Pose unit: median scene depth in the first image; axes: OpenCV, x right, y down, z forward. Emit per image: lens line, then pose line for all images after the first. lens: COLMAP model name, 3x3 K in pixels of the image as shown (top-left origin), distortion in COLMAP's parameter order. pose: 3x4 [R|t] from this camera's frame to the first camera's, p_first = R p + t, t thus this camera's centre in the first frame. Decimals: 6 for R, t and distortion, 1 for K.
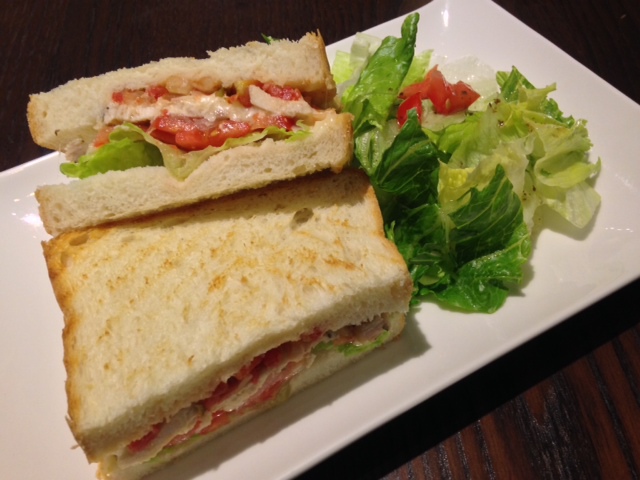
lens RADIAL K [[605.2, 0, 320.0], [0, 605.2, 240.0], [0, 0, 1]] dist [0.277517, -0.551703]
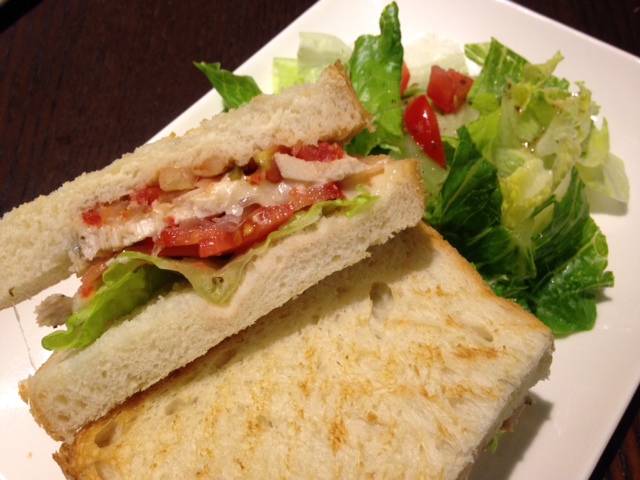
lens RADIAL K [[605.2, 0, 320.0], [0, 605.2, 240.0], [0, 0, 1]] dist [0.277517, -0.551703]
pose [[0.921580, -0.293434, 0.254140, -0.280226], [0.271563, 0.955150, 0.118074, -0.223891], [-0.277389, -0.039800, 0.959933, 0.271535]]
